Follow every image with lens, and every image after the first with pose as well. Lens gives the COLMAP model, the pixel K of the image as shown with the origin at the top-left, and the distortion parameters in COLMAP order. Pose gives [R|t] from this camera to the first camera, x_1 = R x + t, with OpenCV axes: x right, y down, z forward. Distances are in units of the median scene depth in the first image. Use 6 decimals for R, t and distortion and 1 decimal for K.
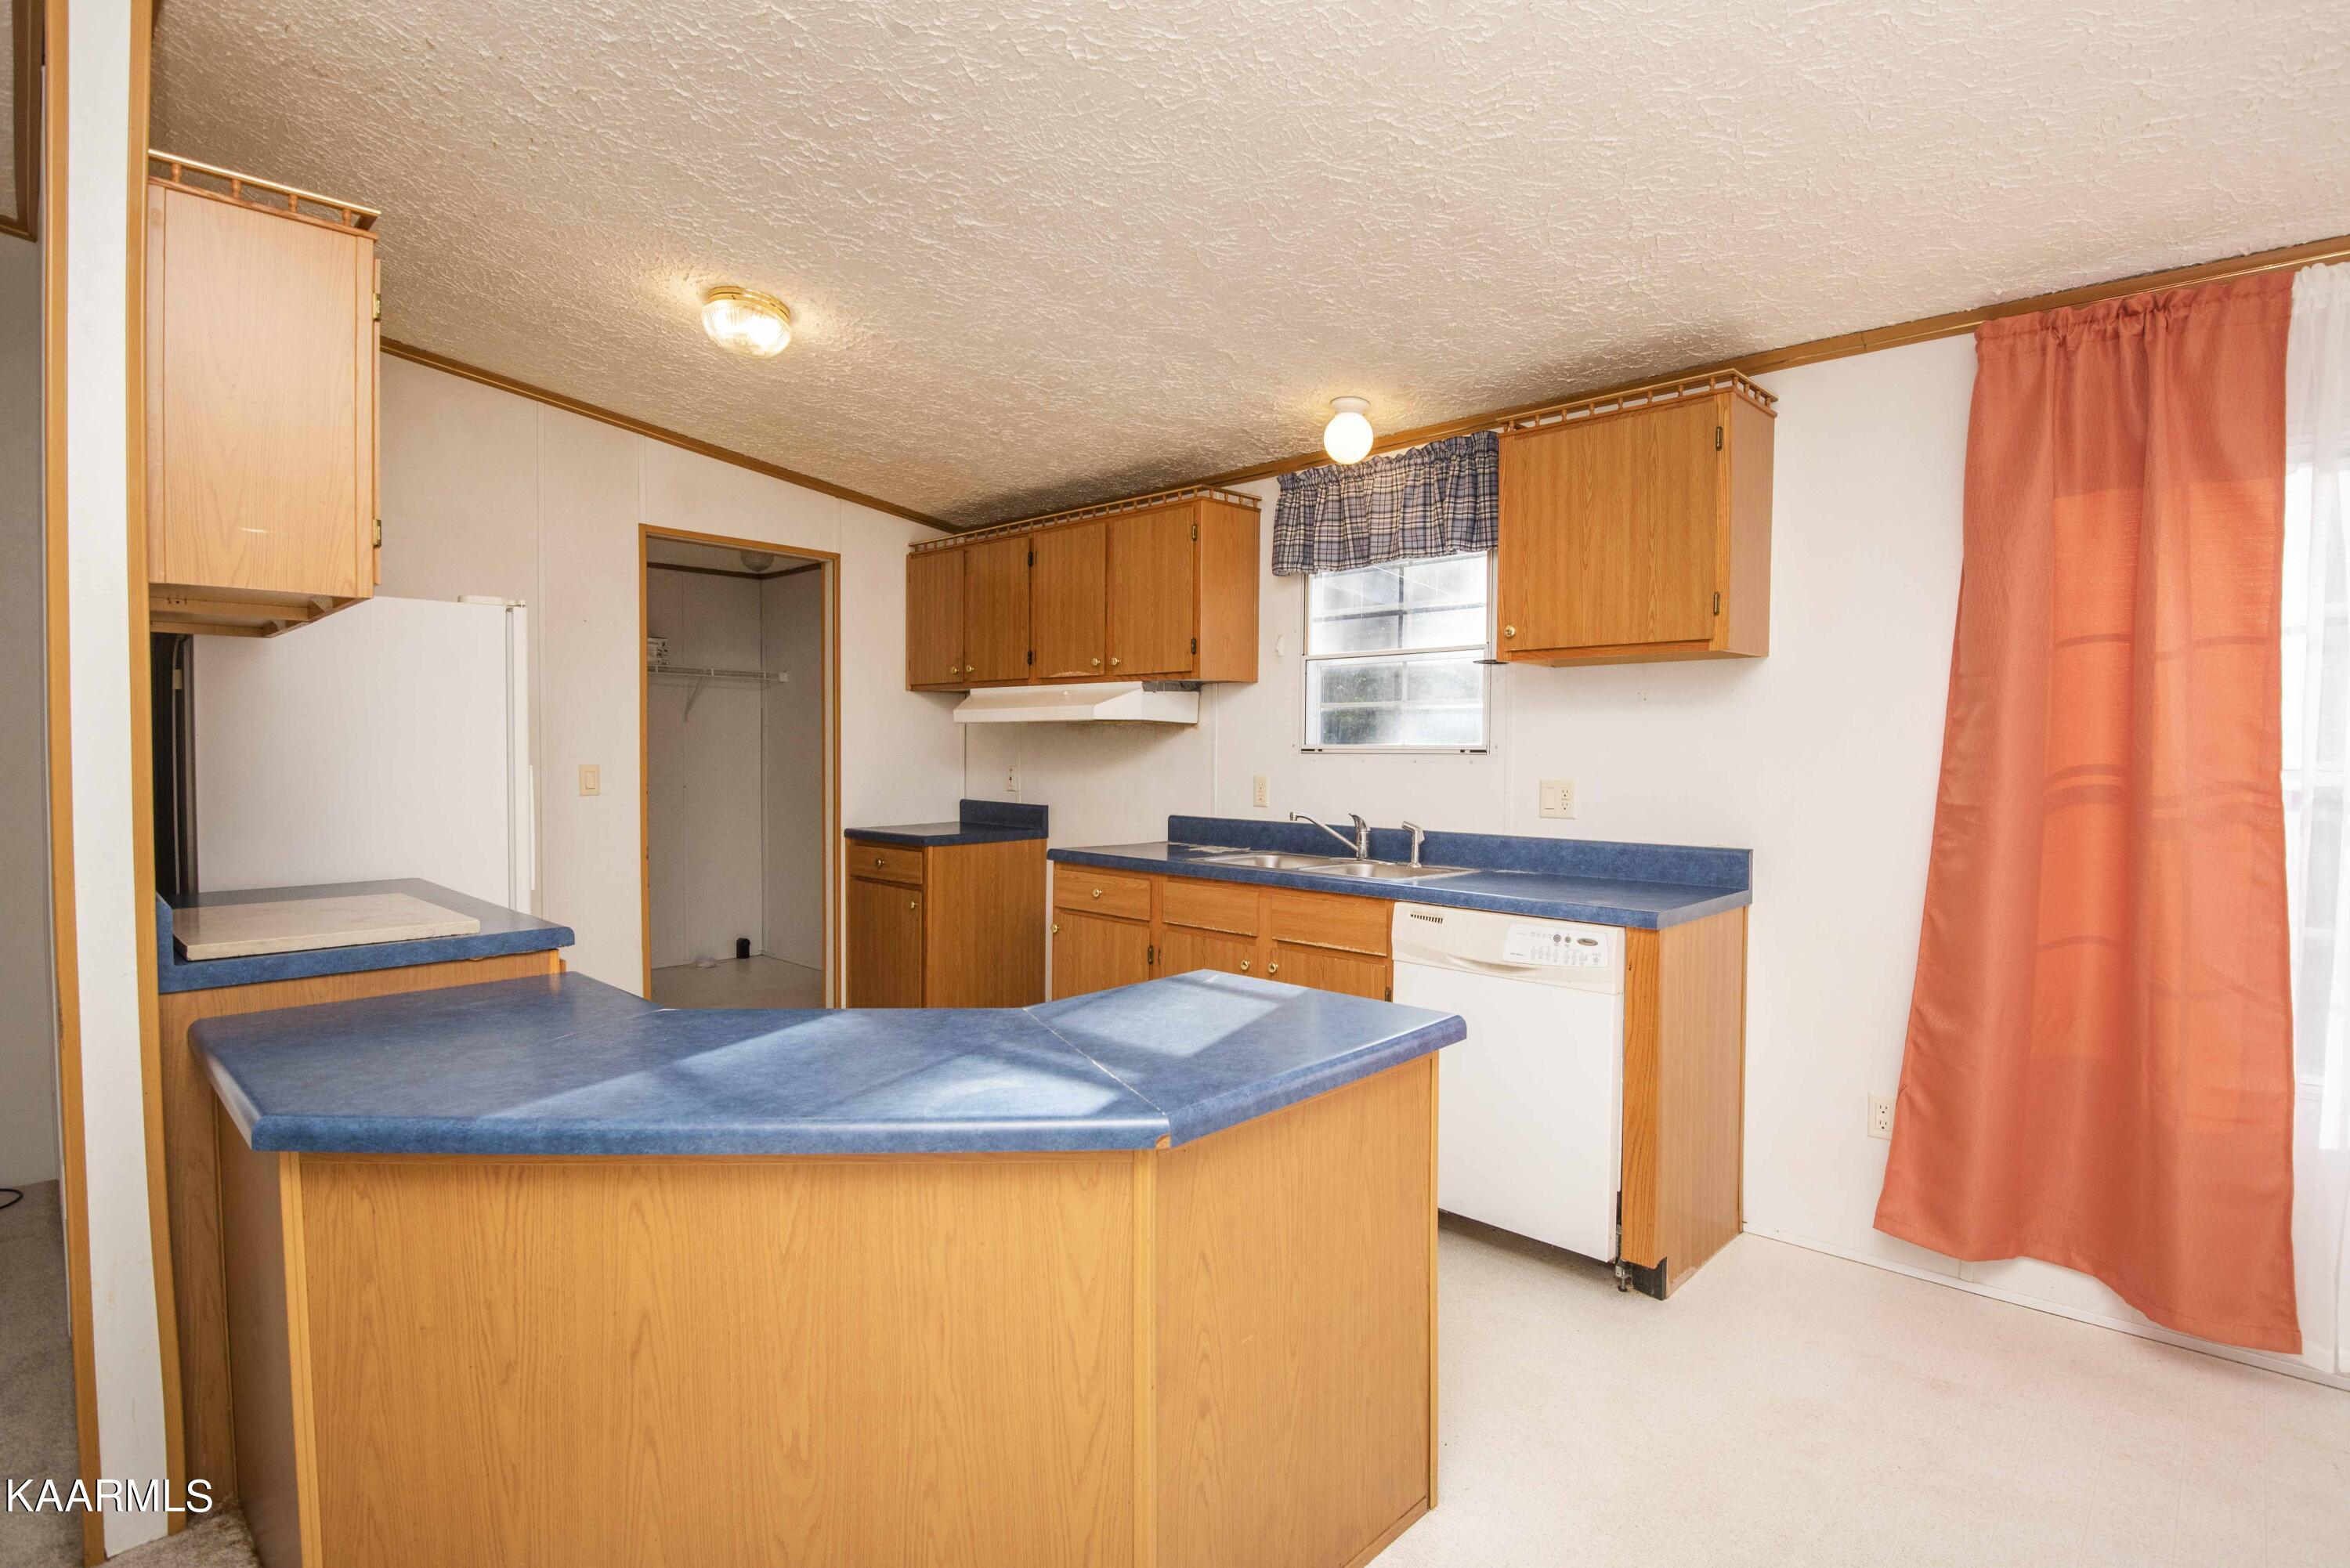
lens RADIAL K [[1141.2, 0, 1189.6], [0, 1141.2, 782.6], [0, 0, 1]] dist [0.001577, -0.020796]
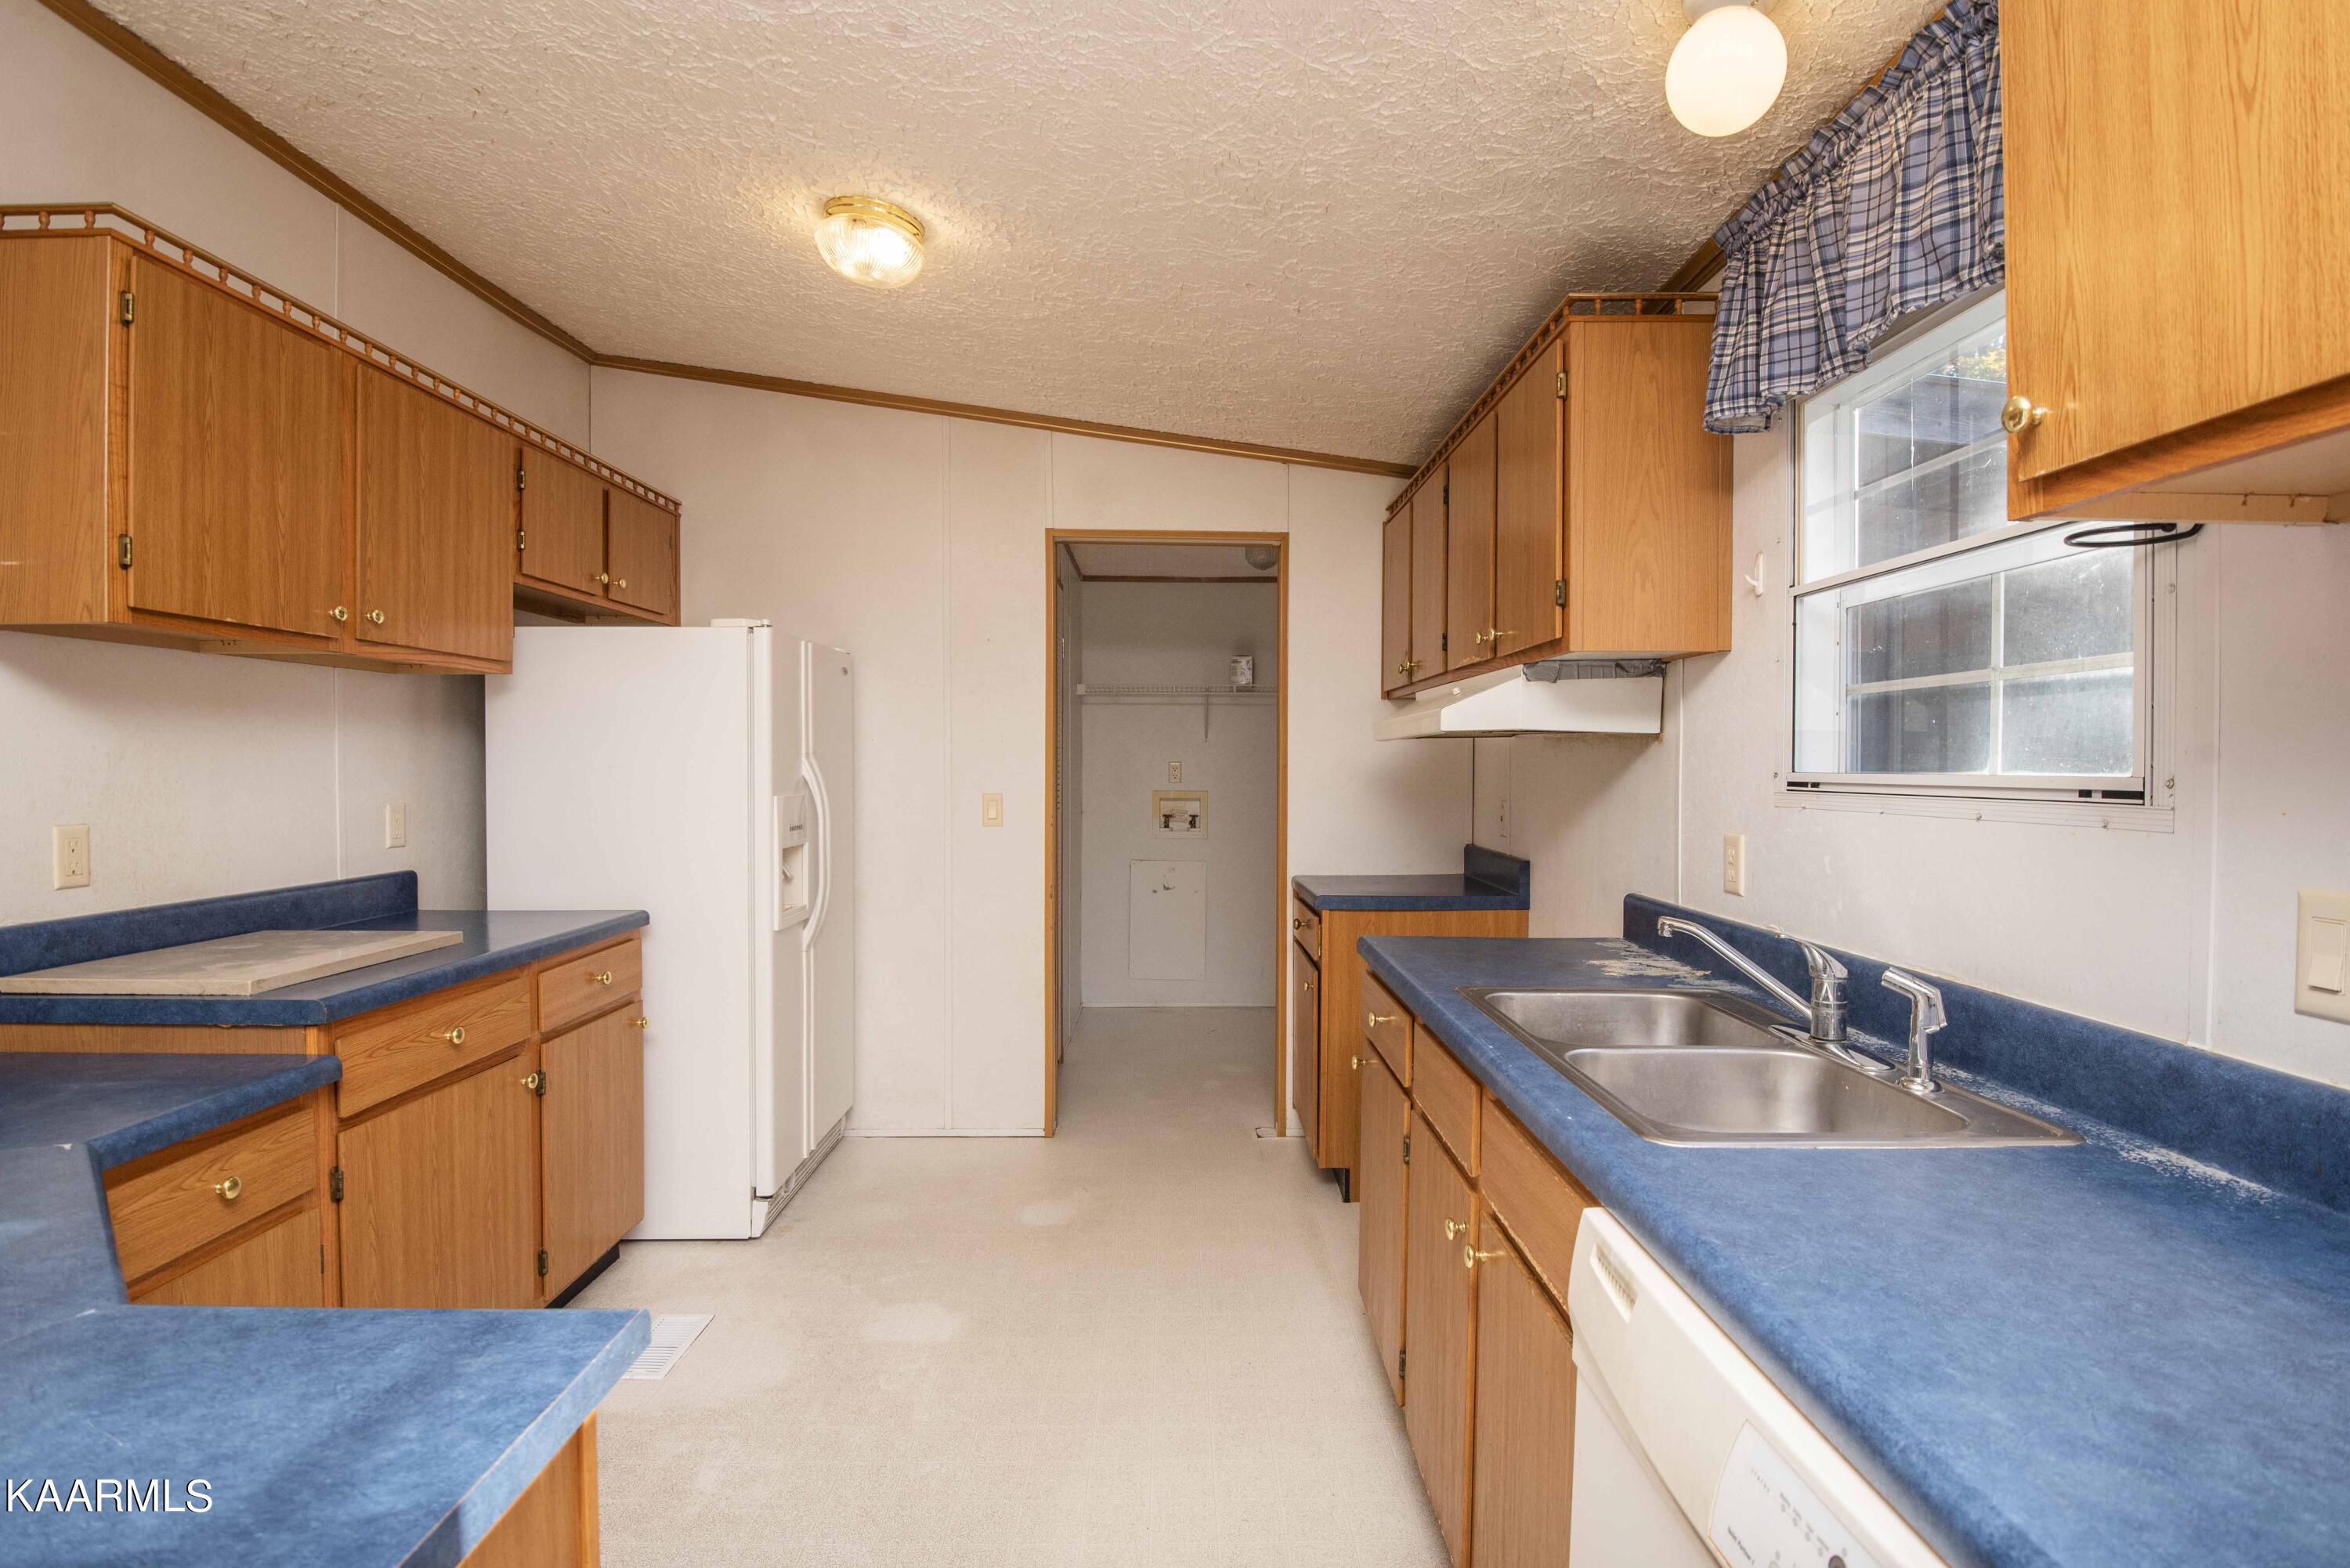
lens RADIAL K [[1141.2, 0, 1189.6], [0, 1141.2, 782.6], [0, 0, 1]] dist [0.001577, -0.020796]
pose [[0.696420, 0.006418, -0.717606, 0.258413], [-0.018972, 0.999775, -0.009471, -0.019189], [0.717384, 0.020210, 0.696385, 0.467397]]
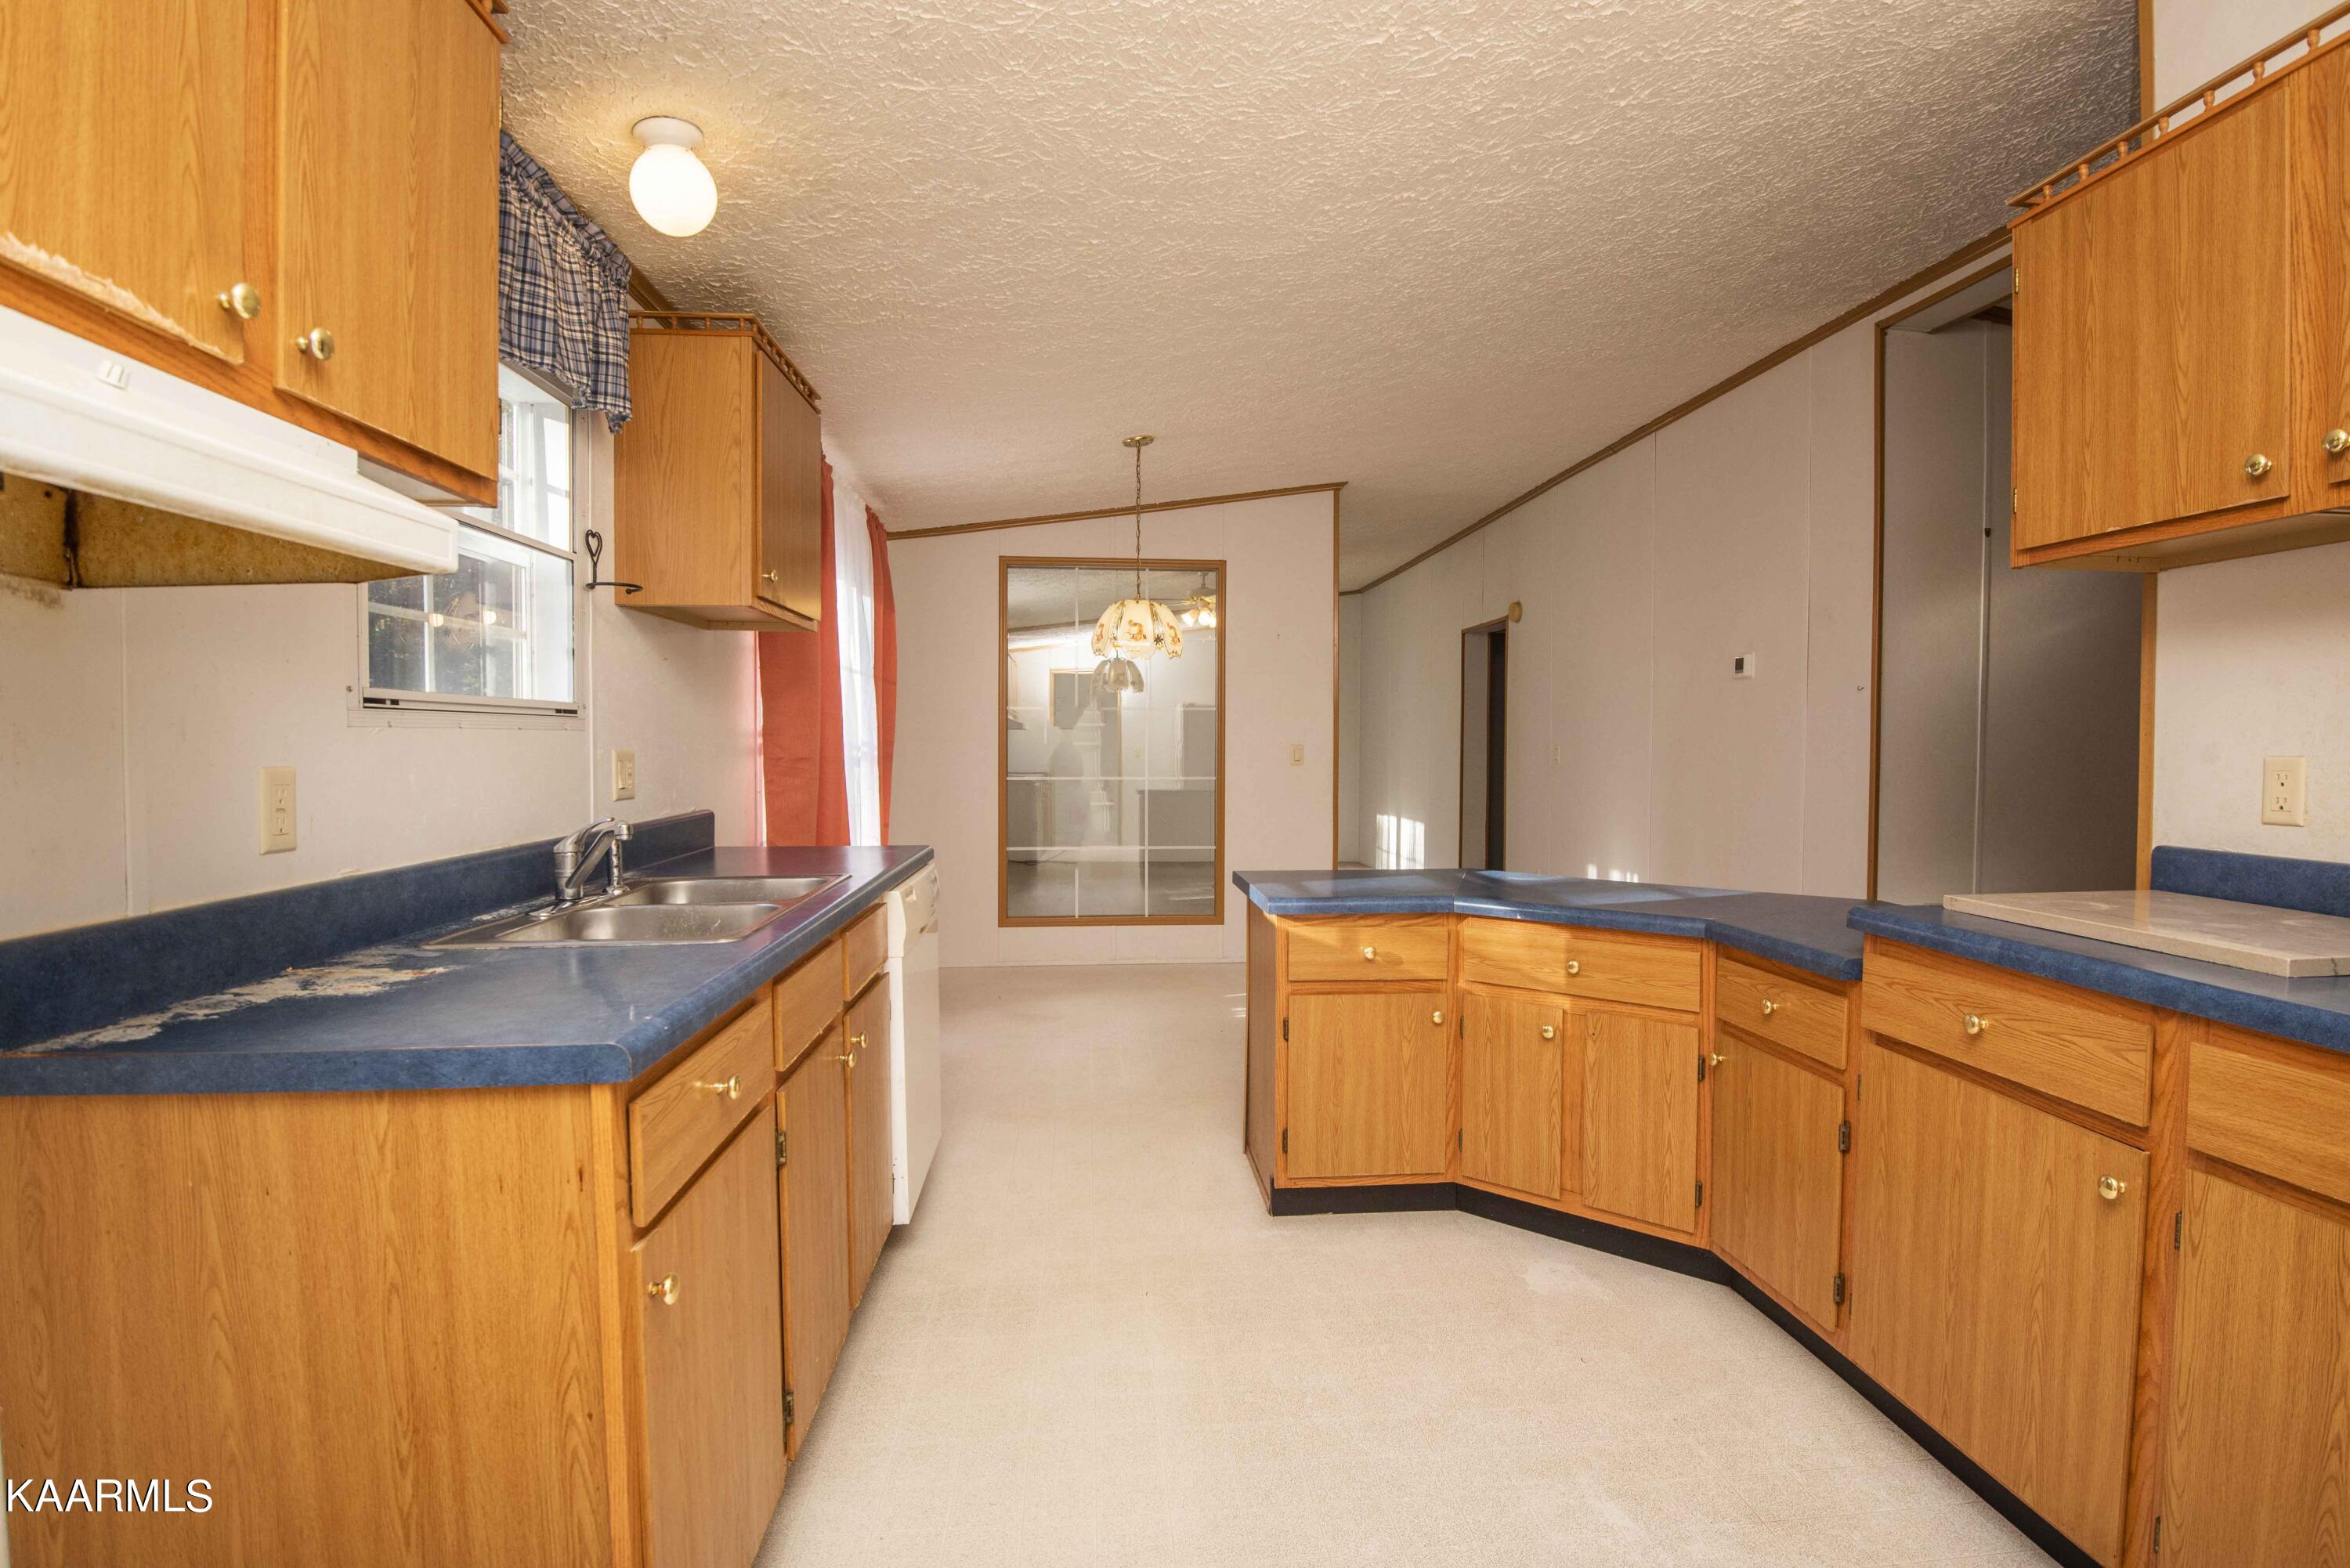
lens RADIAL K [[1141.2, 0, 1189.6], [0, 1141.2, 782.6], [0, 0, 1]] dist [0.001577, -0.020796]
pose [[-0.744100, -0.028758, 0.667449, -0.402613], [0.014012, 0.998182, 0.058628, -0.017874], [-0.667922, 0.052977, -0.742344, 1.078794]]
